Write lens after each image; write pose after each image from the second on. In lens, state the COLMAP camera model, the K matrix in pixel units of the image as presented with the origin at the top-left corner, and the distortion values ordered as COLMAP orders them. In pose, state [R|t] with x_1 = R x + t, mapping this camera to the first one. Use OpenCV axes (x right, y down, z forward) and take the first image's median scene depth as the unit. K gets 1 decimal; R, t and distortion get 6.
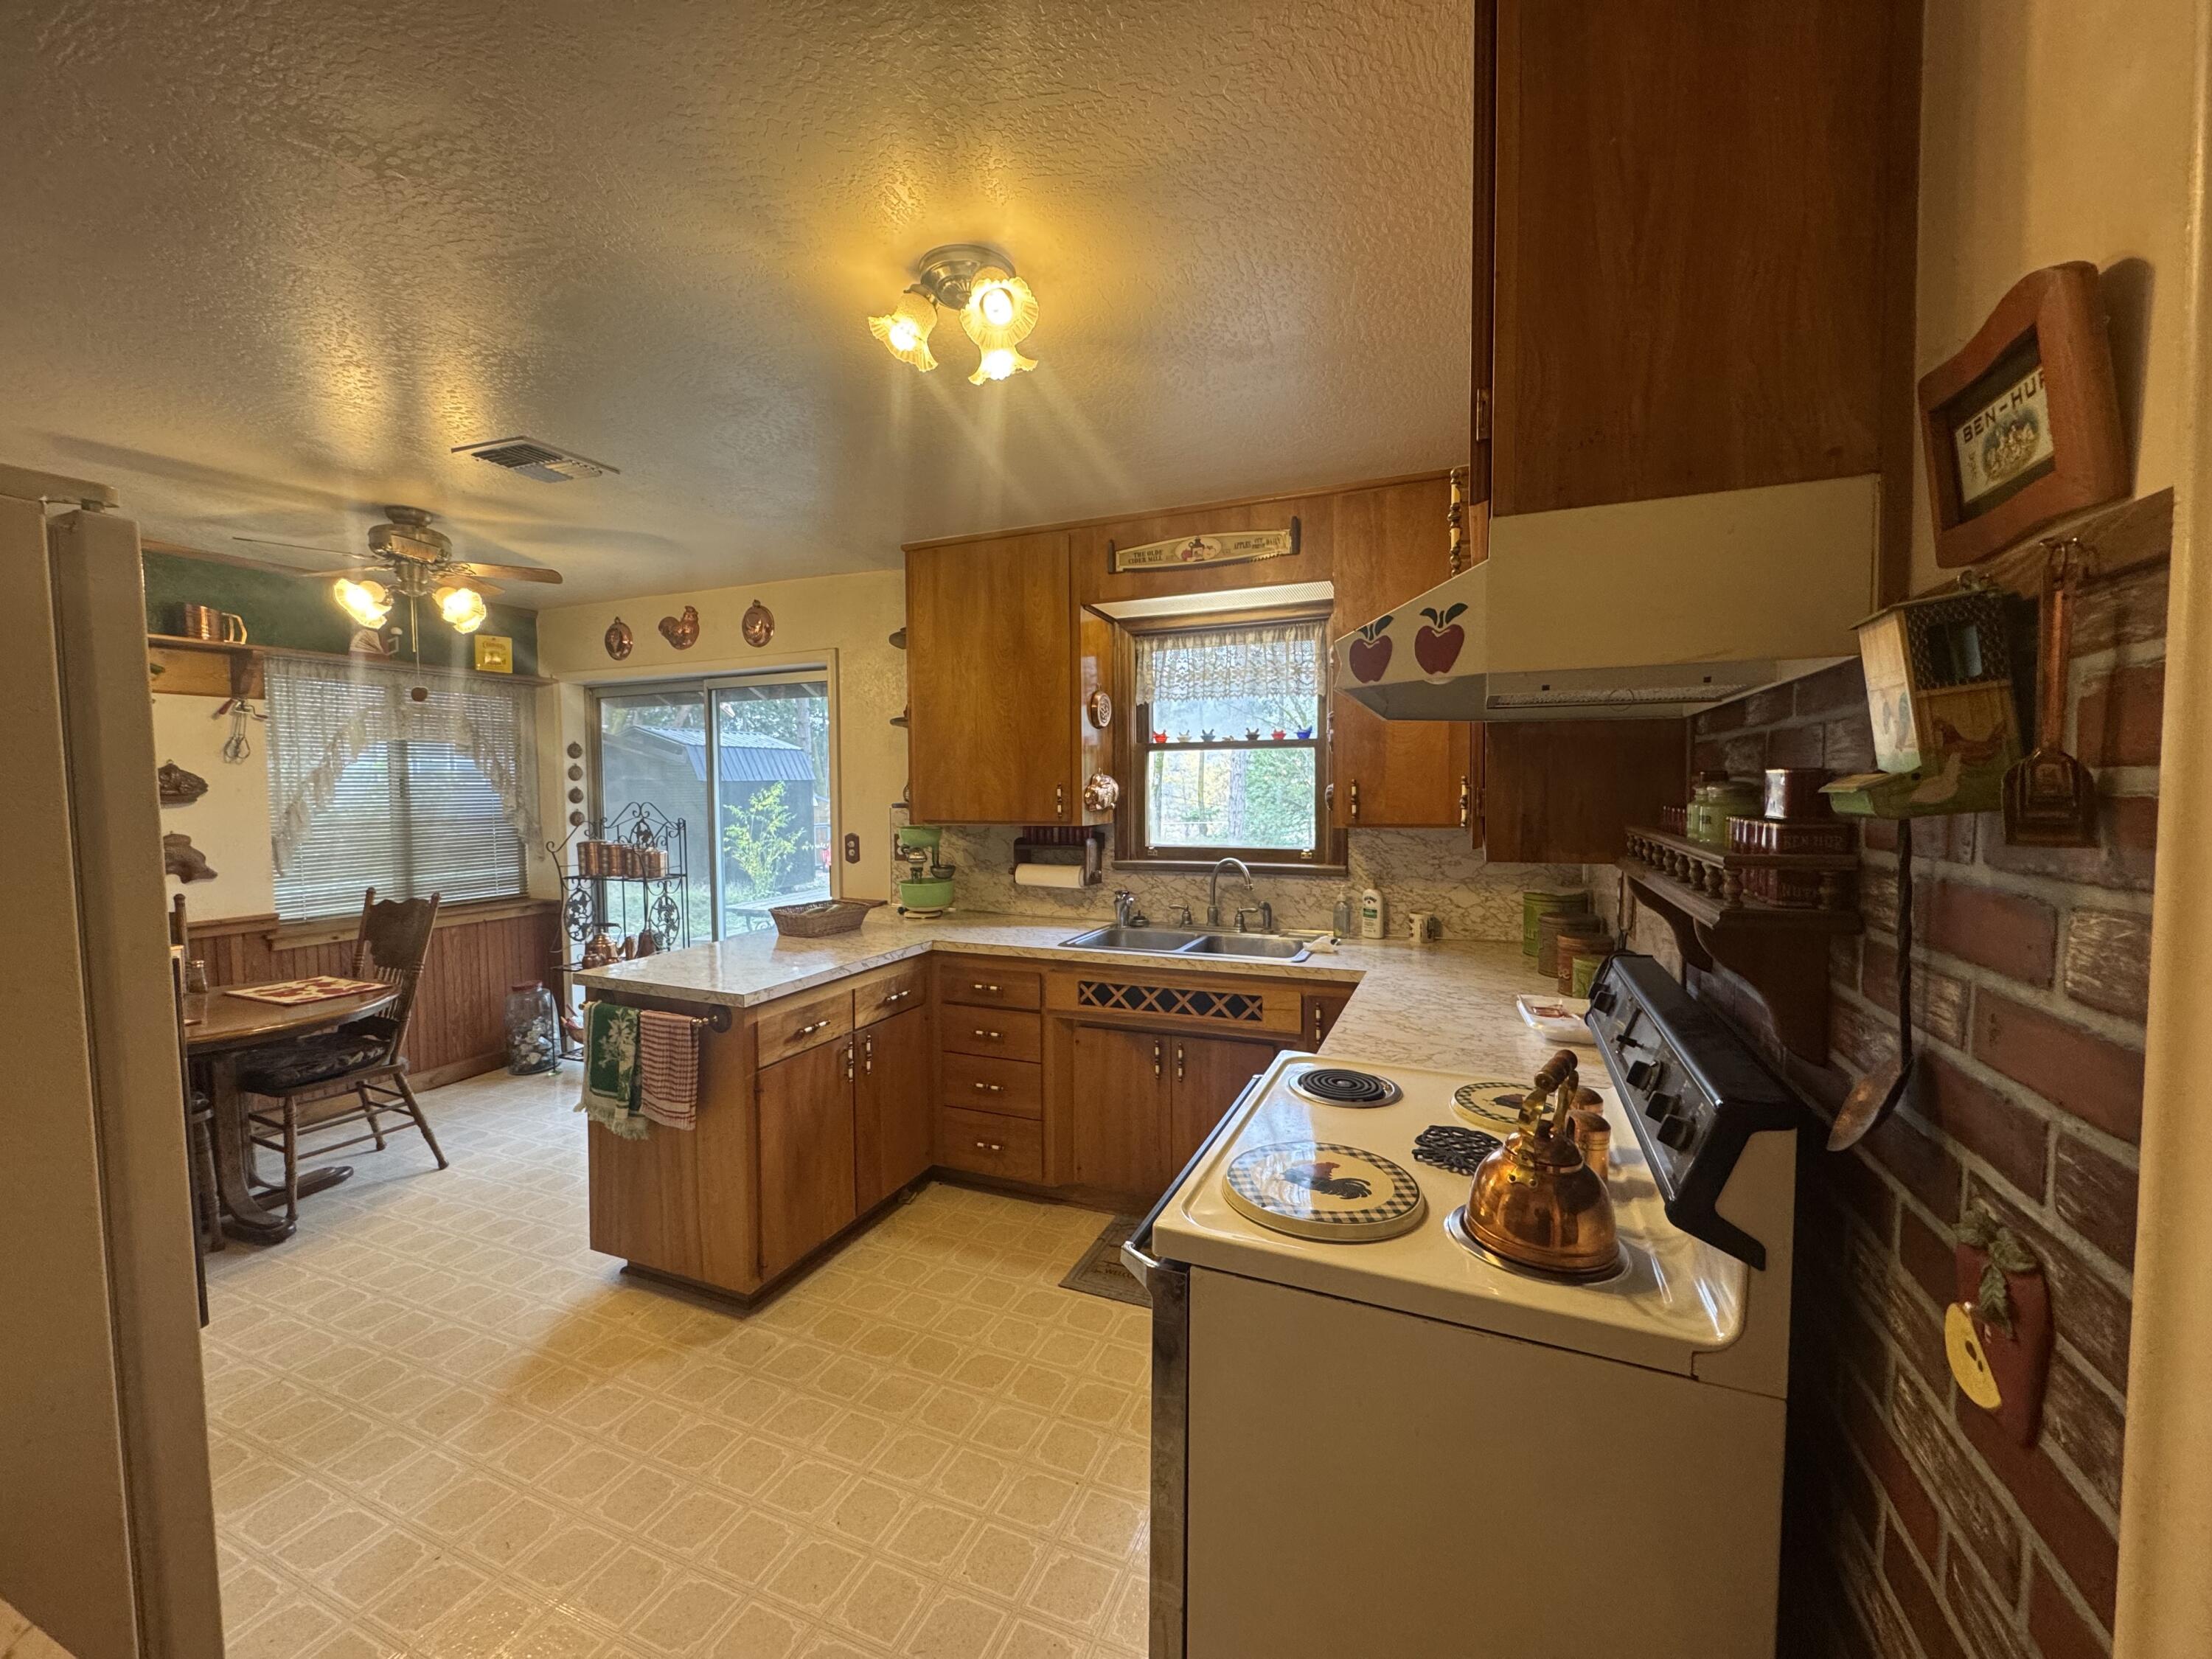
lens RADIAL K [[882.2, 0, 1103.2], [0, 882.2, 827.4], [0, 0, 1]] dist [-0.001945, 0.000015]
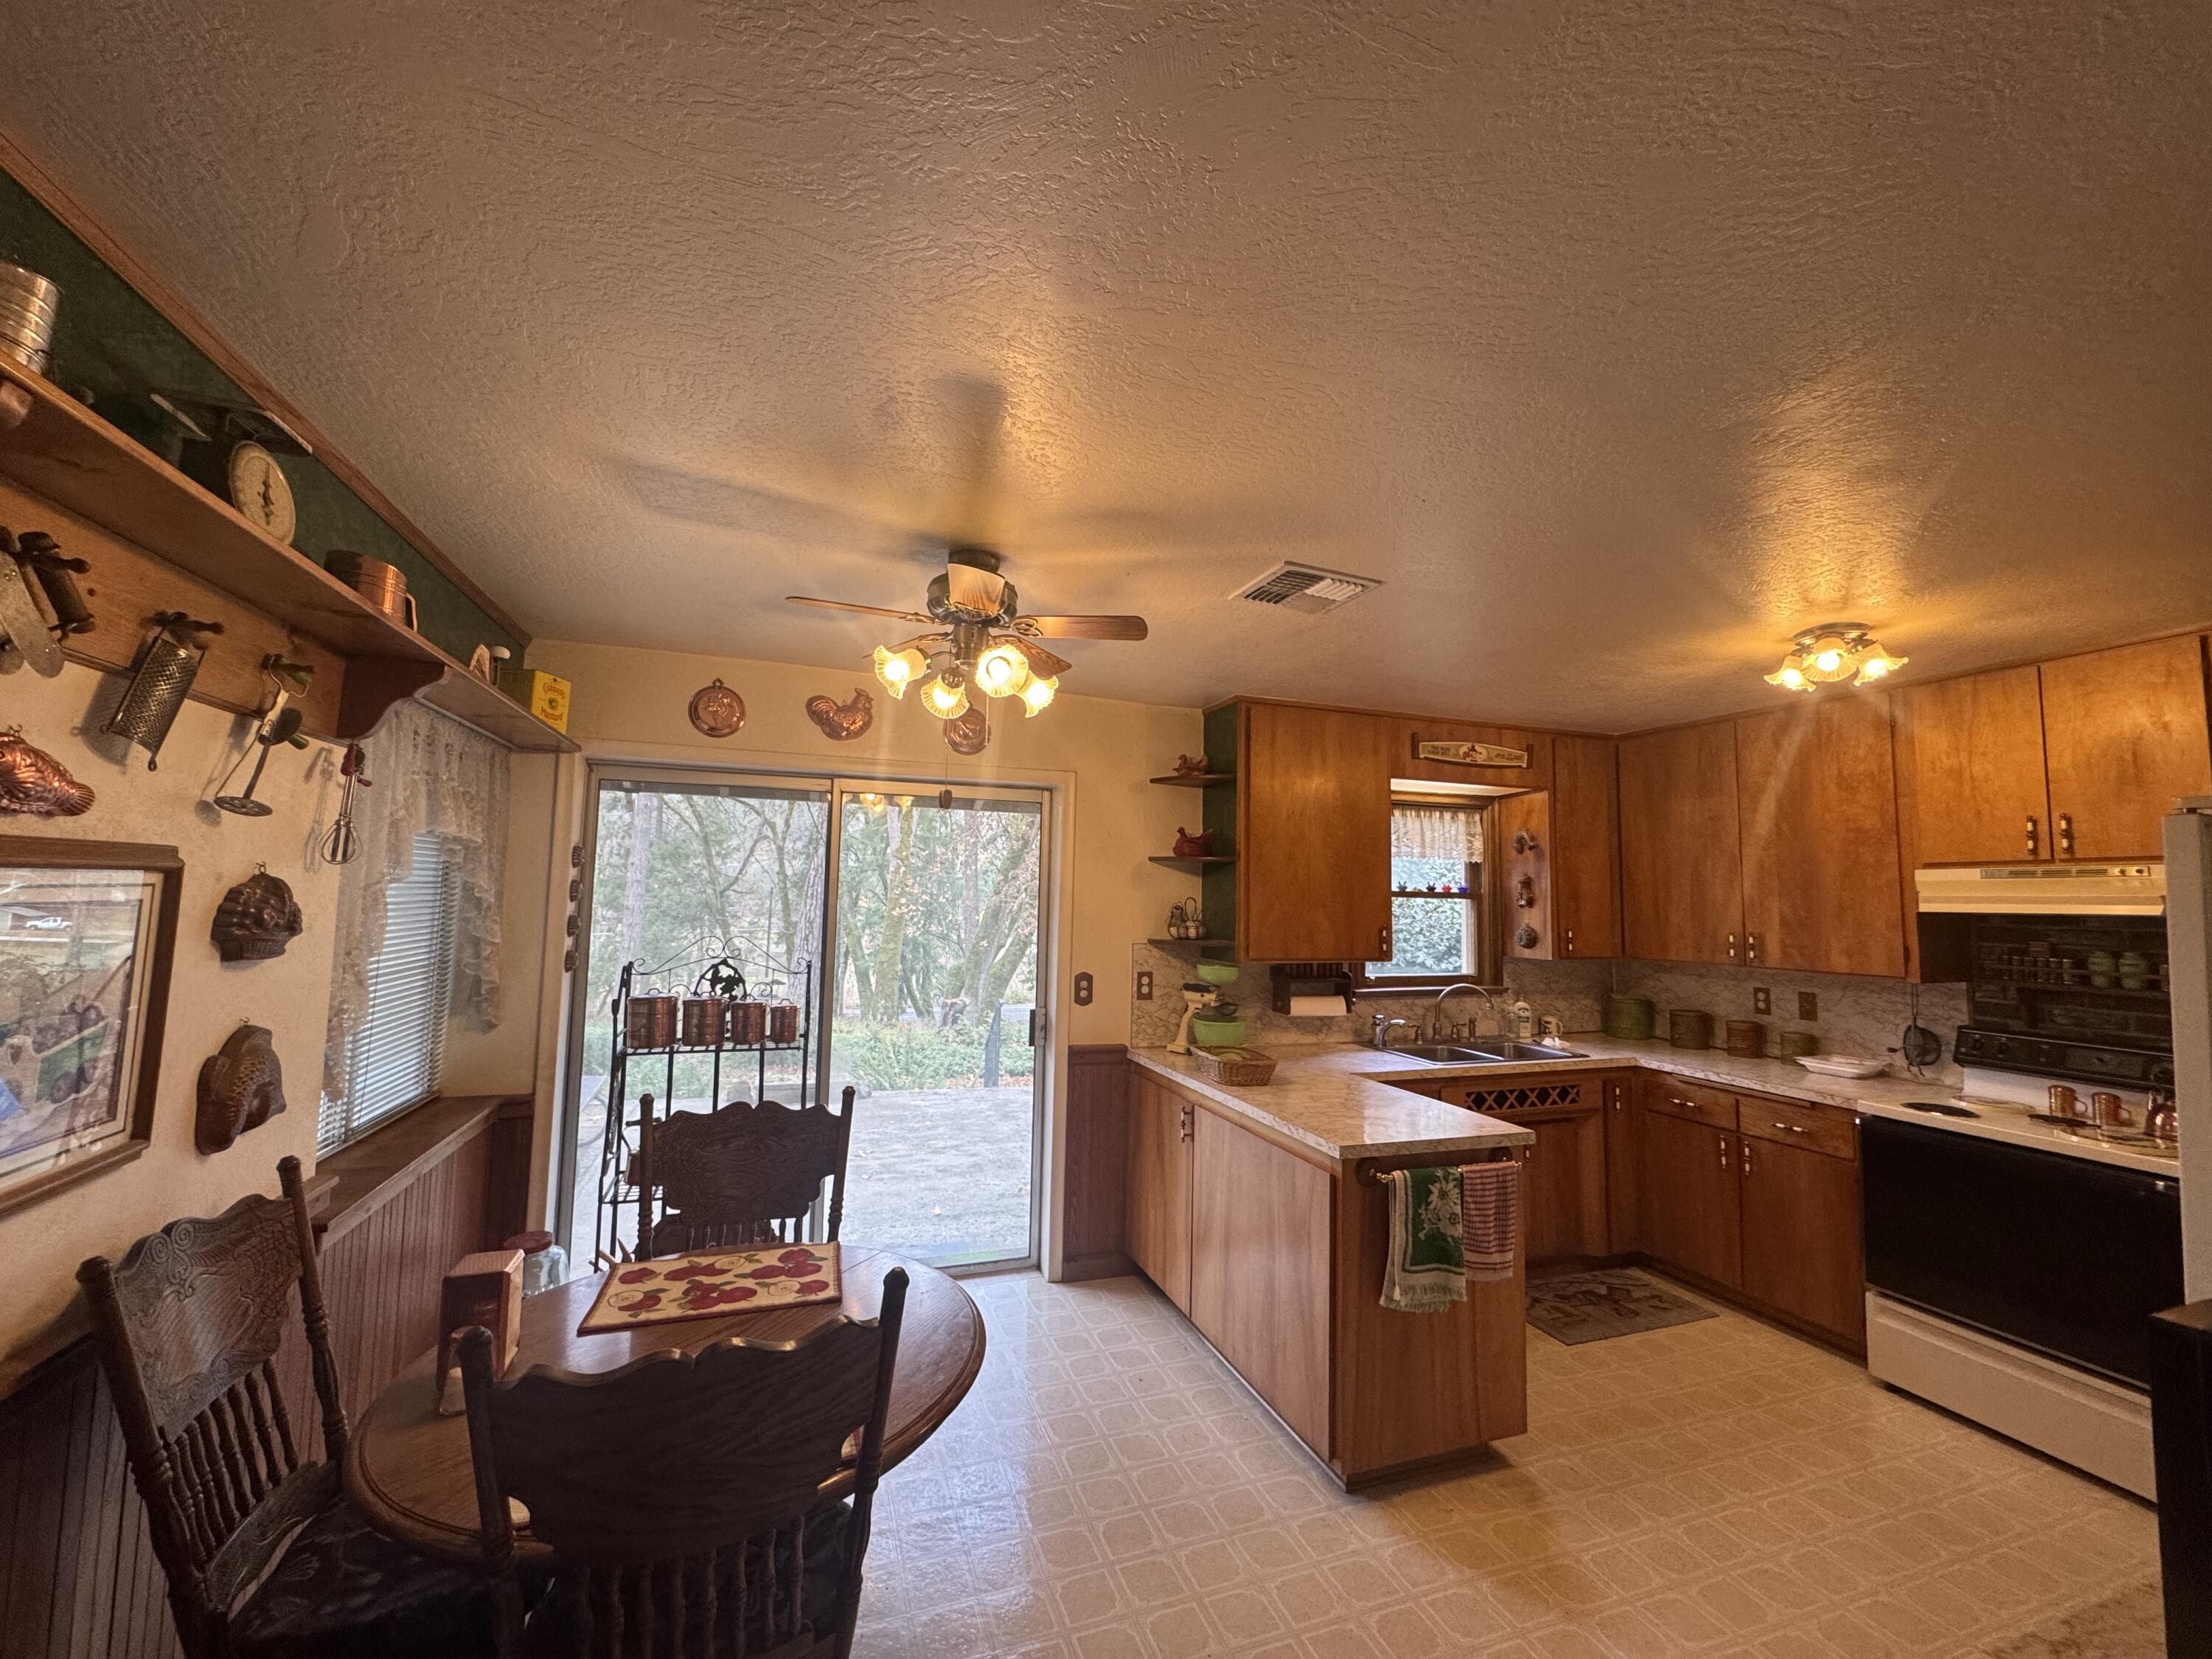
lens RADIAL K [[882.2, 0, 1103.2], [0, 882.2, 827.4], [0, 0, 1]] dist [-0.001945, 0.000015]
pose [[0.736900, 0.078193, 0.671464, -1.101576], [0.006431, 0.992432, -0.122627, -0.037111], [-0.675971, 0.094682, 0.730820, 0.373641]]
